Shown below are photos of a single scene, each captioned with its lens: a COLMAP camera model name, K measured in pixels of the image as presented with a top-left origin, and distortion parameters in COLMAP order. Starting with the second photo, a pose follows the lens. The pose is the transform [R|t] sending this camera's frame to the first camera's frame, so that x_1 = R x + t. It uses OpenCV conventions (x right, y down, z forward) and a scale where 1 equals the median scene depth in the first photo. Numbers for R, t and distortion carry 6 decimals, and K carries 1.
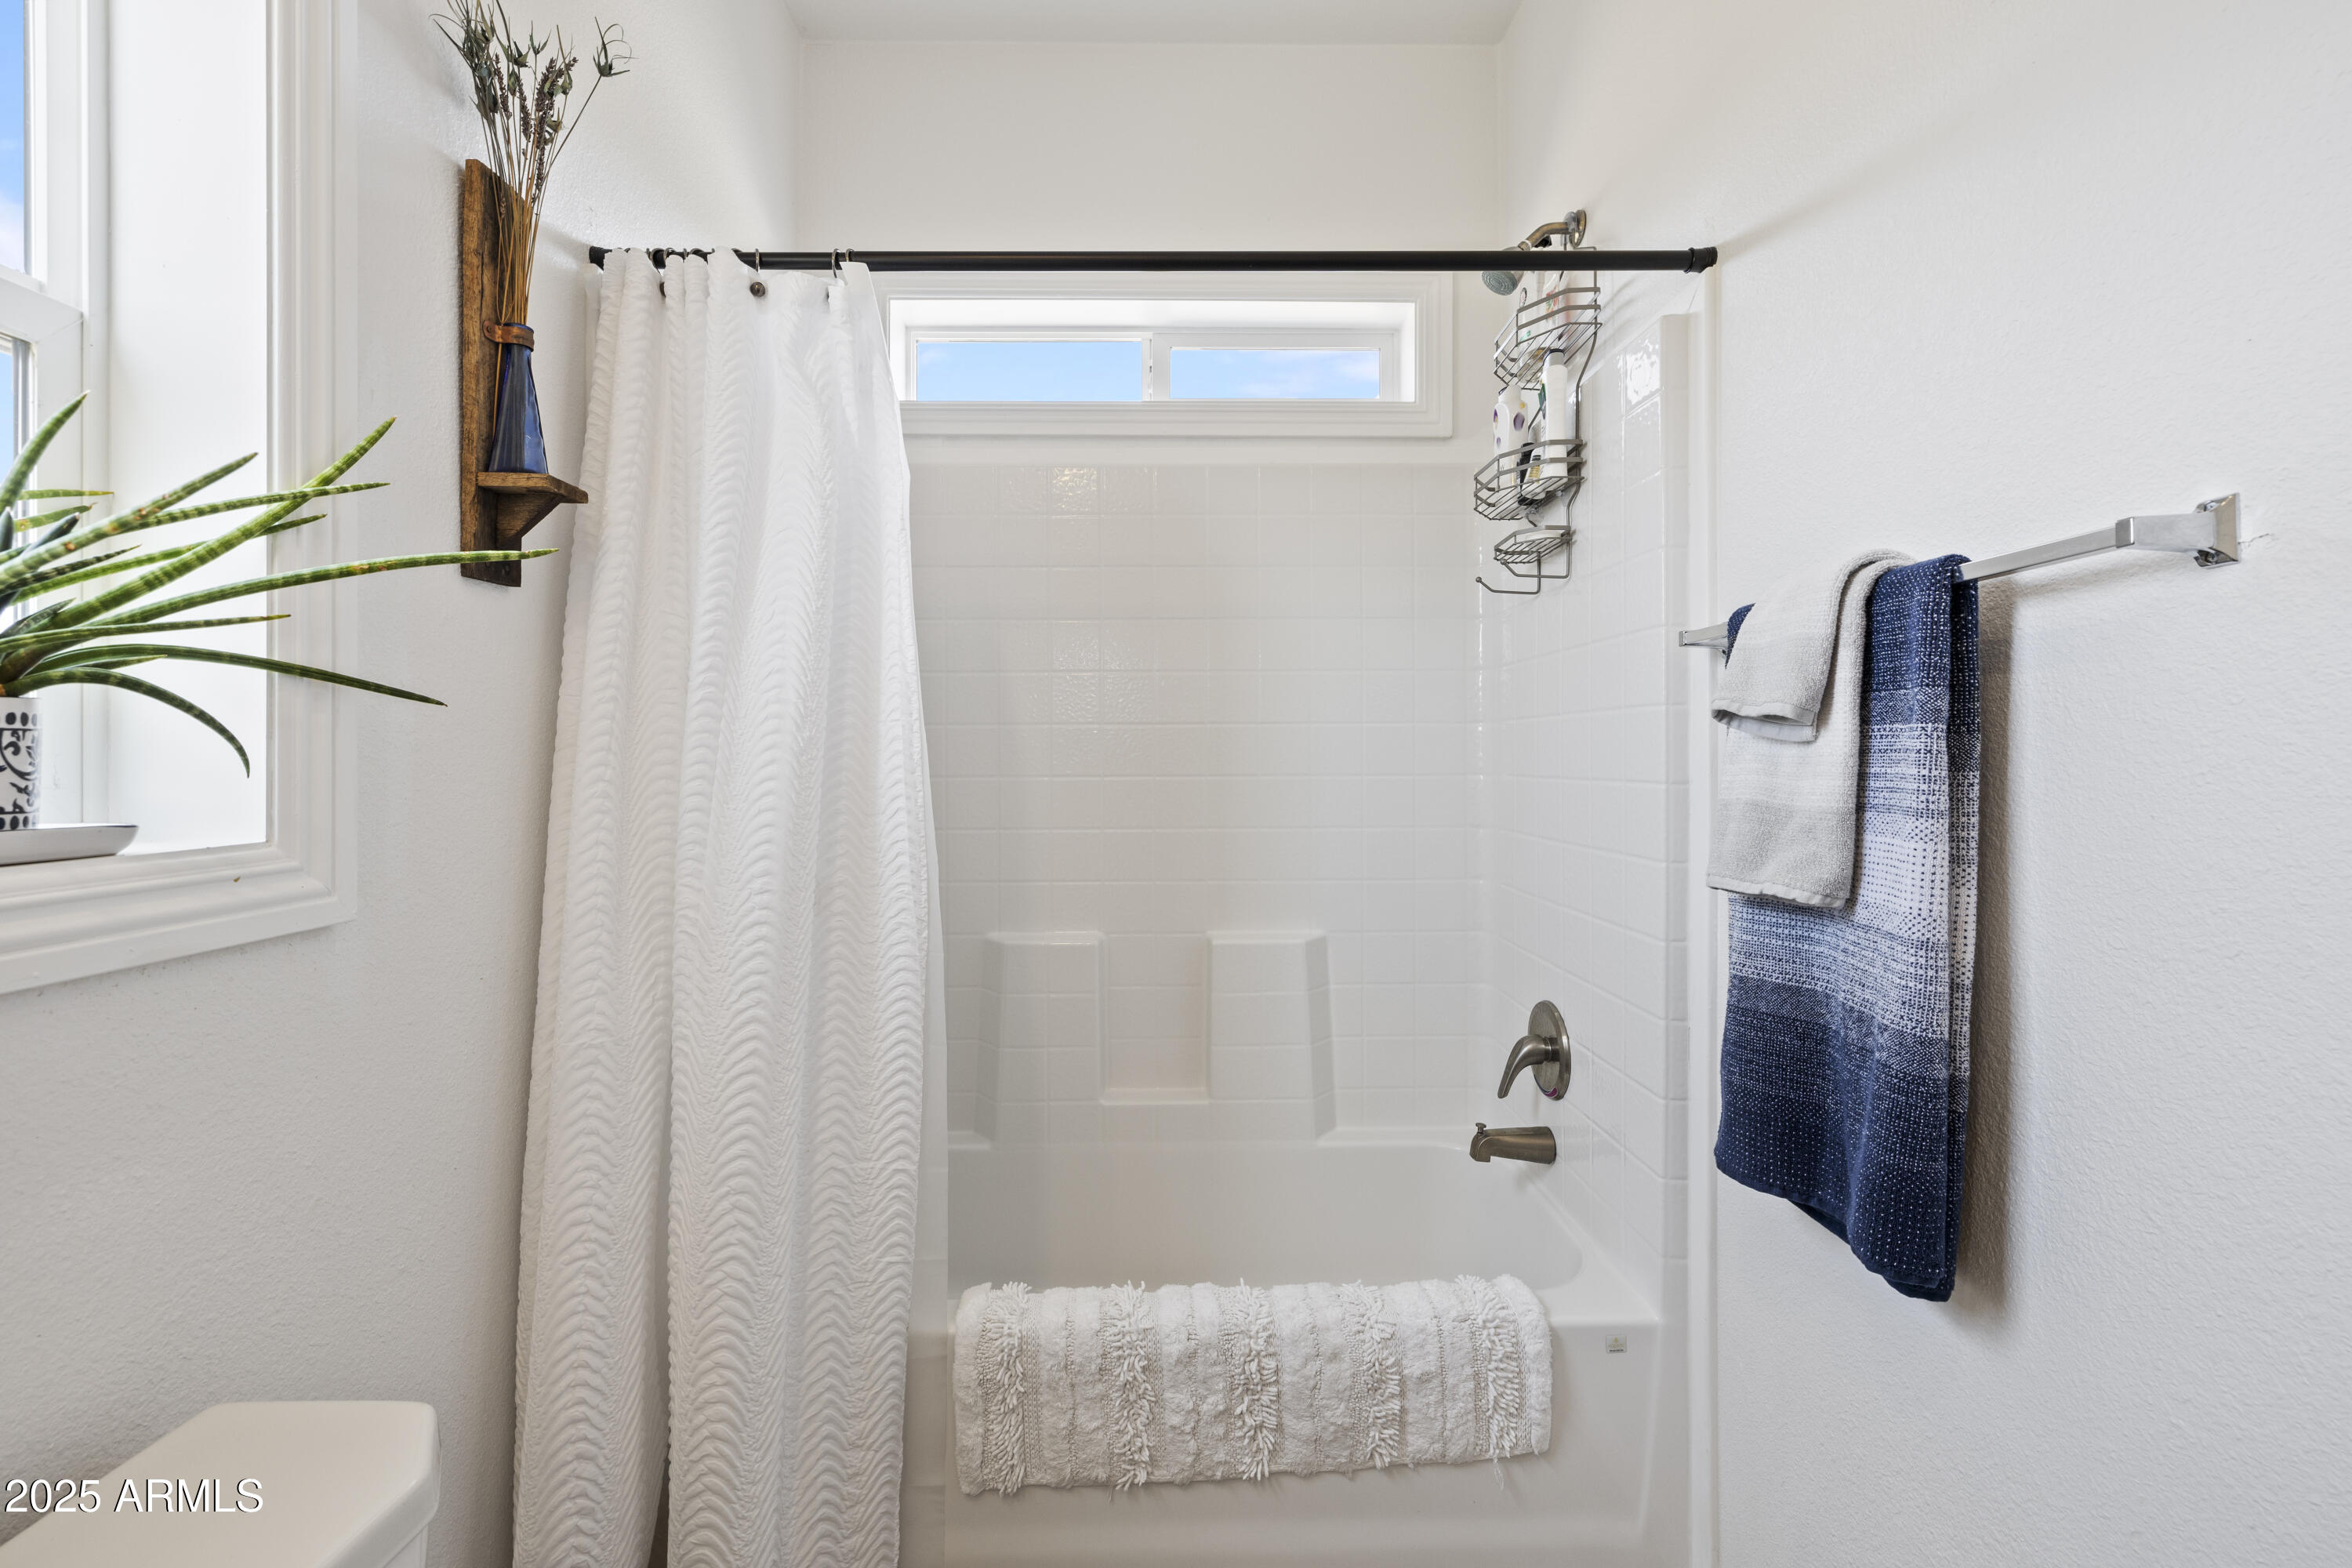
lens RADIAL K [[1001.4, 0, 1175.4], [0, 1001.4, 752.4], [0, 0, 1]] dist [0.000070, 0.000341]
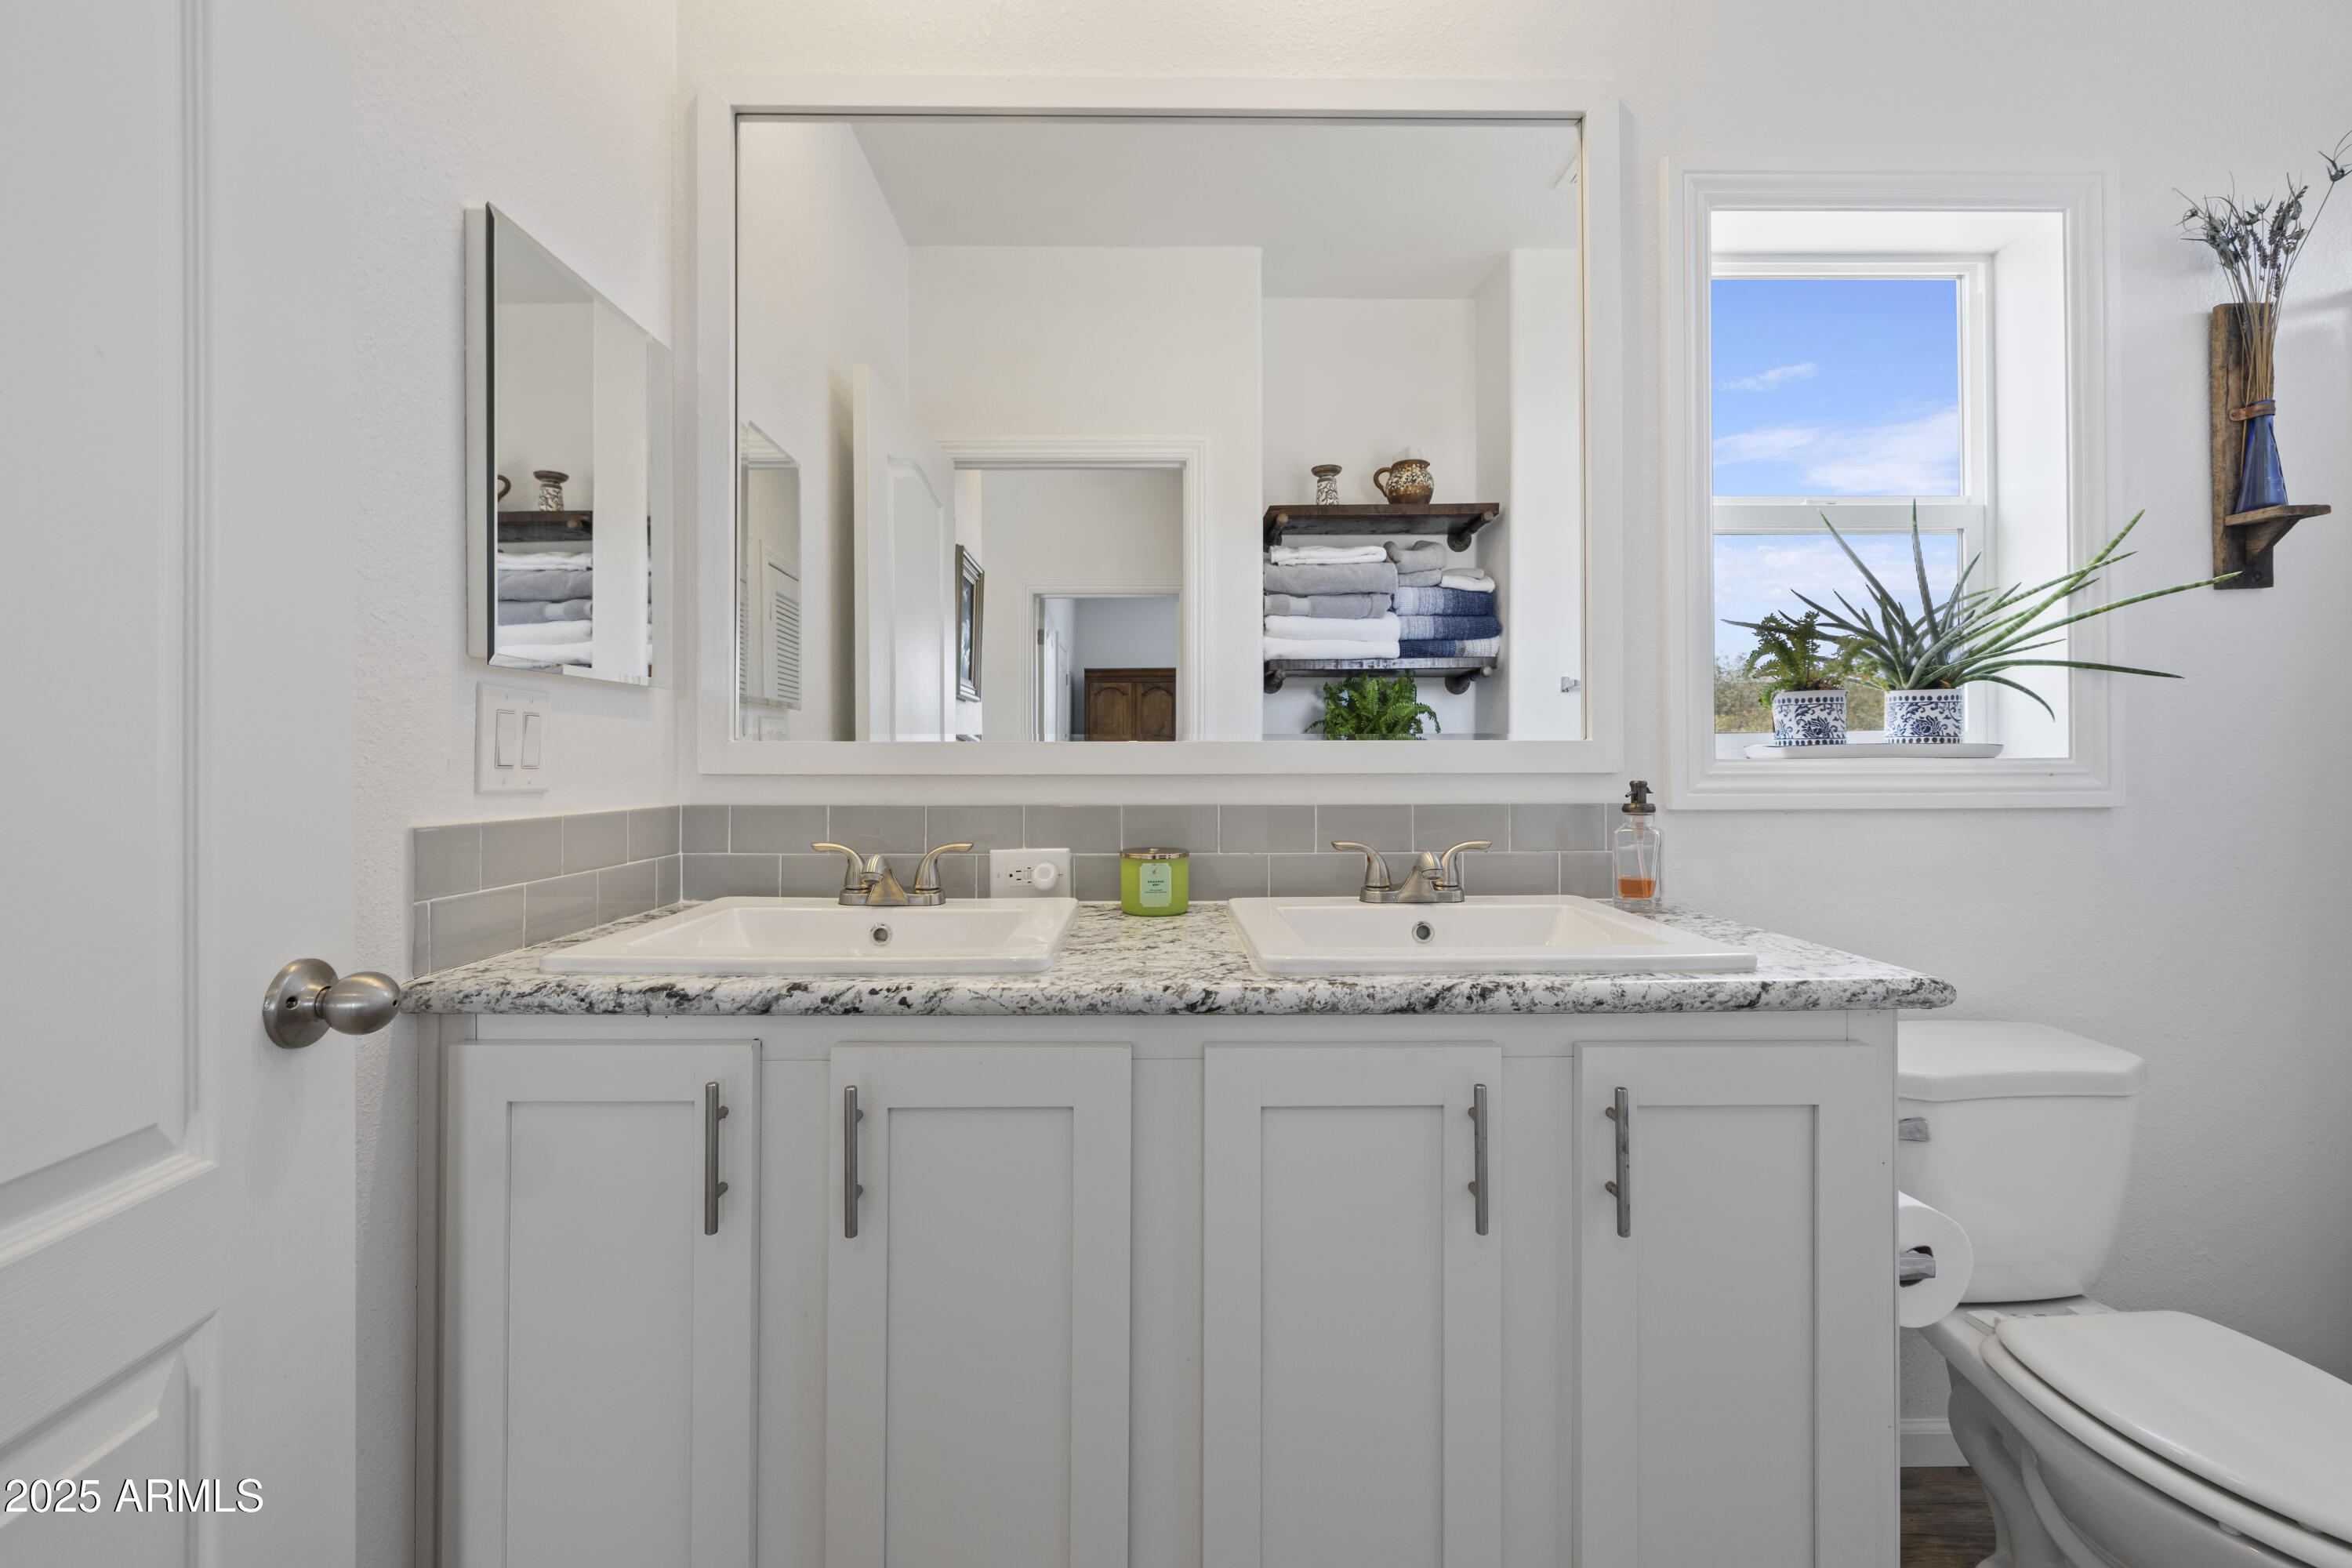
lens RADIAL K [[958.9, 0, 1177.7], [0, 958.9, 755.9], [0, 0, 1]] dist [-0.000500, -0.000185]
pose [[0.001876, -0.005427, -0.999984, 0.876584], [0.007319, 0.999959, -0.005413, 0.081369], [0.999971, -0.007309, 0.001915, -0.669470]]
